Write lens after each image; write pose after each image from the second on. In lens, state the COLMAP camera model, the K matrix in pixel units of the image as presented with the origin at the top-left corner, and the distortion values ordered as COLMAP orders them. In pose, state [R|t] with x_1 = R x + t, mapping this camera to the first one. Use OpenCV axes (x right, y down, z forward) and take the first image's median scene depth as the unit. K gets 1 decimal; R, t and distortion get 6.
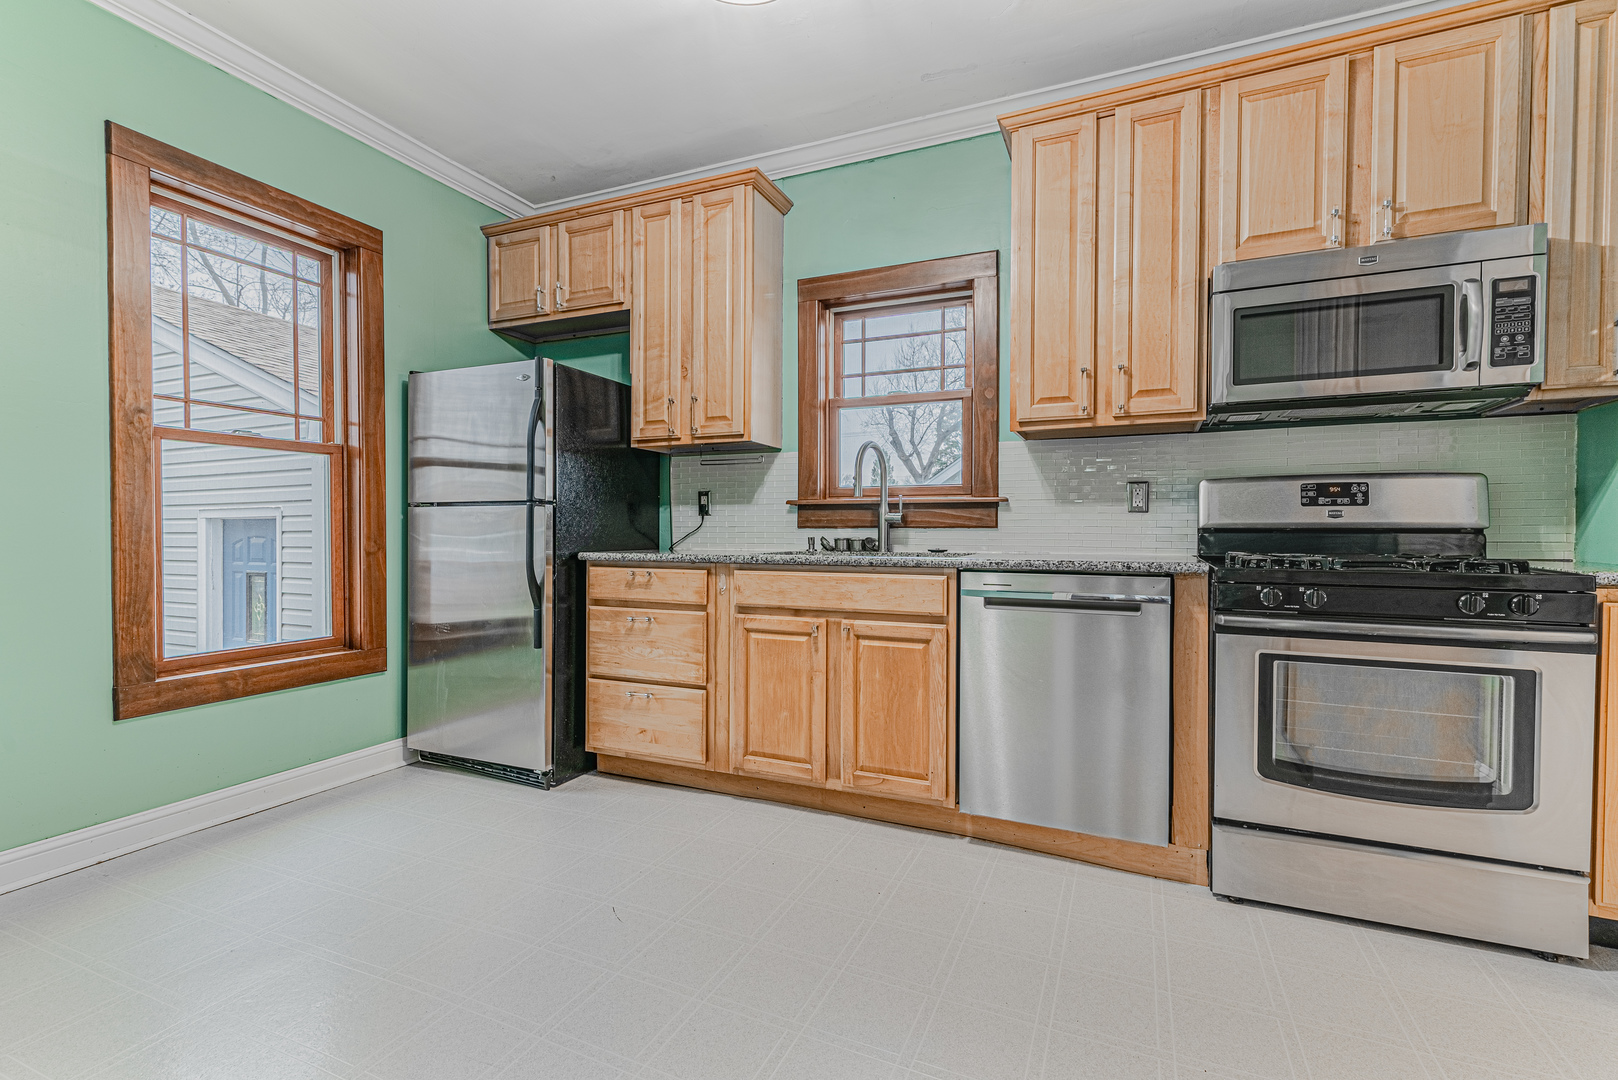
lens RADIAL K [[745.4, 0, 810.4], [0, 745.4, 537.4], [0, 0, 1]] dist [0.011877, -0.002277]
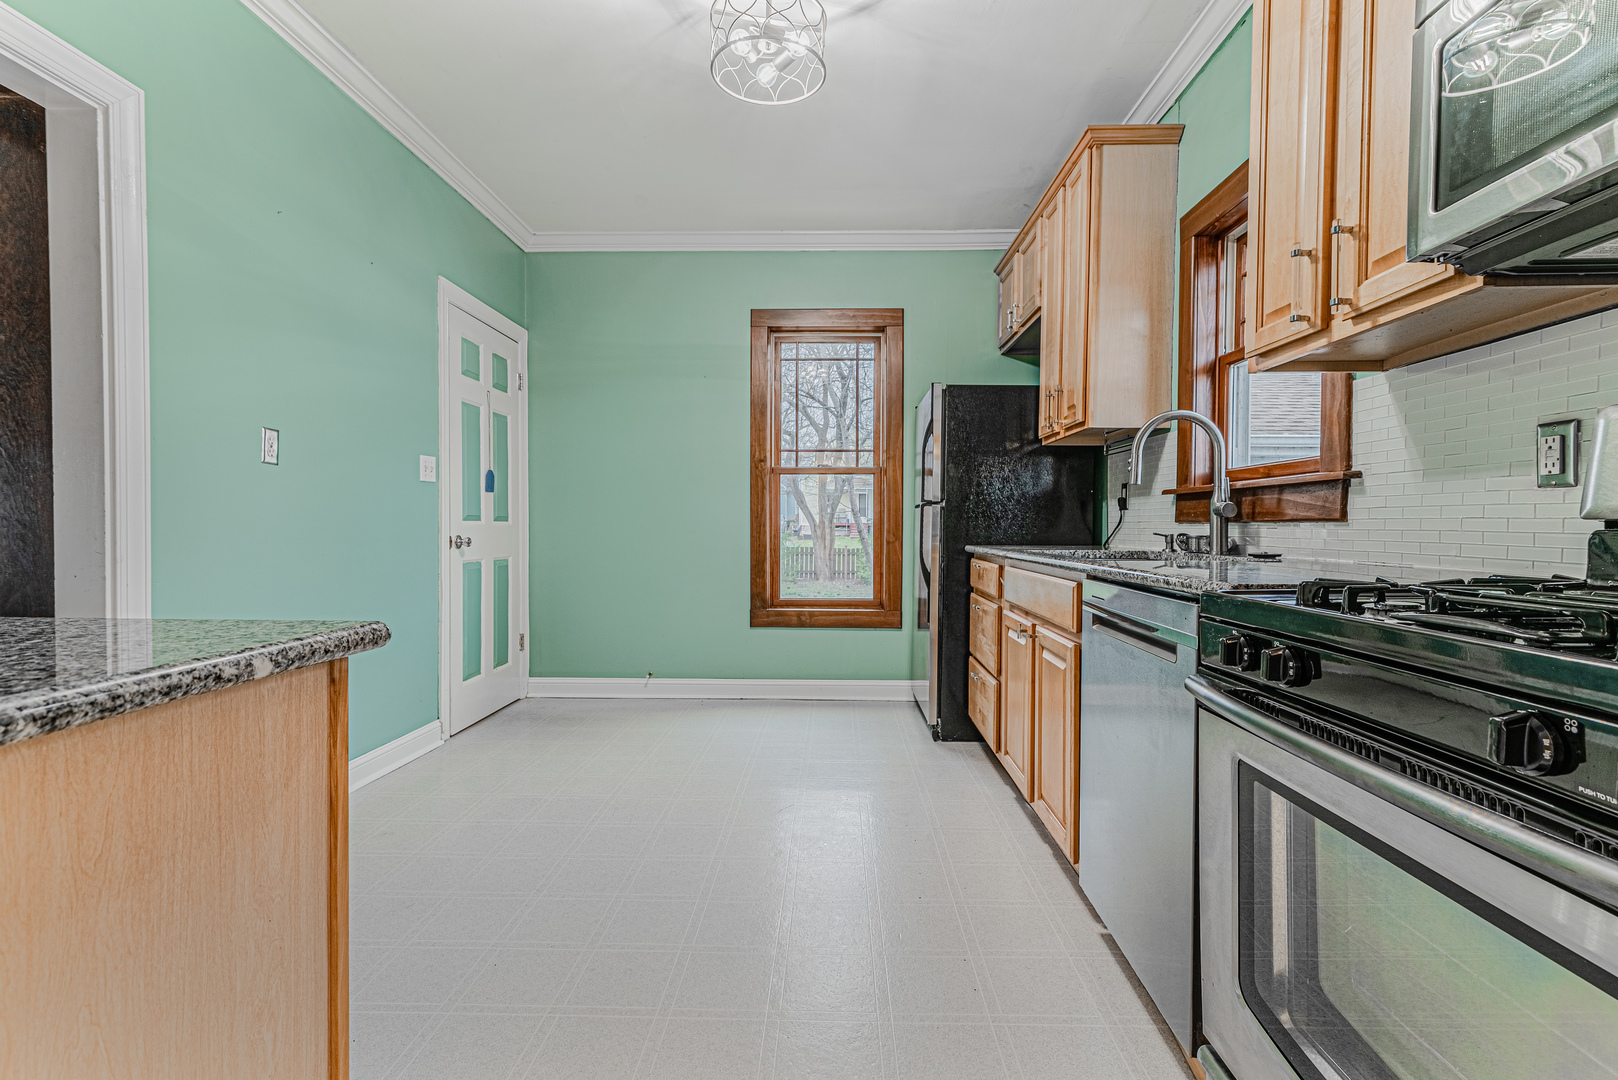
lens RADIAL K [[745.4, 0, 804.3], [0, 745.4, 537.8], [0, 0, 1]] dist [0.011877, -0.002277]
pose [[0.352937, 0.013732, -0.935546, 0.699005], [-0.010389, 0.999888, 0.010757, -0.001040], [0.935589, 0.005923, 0.353040, 0.378486]]
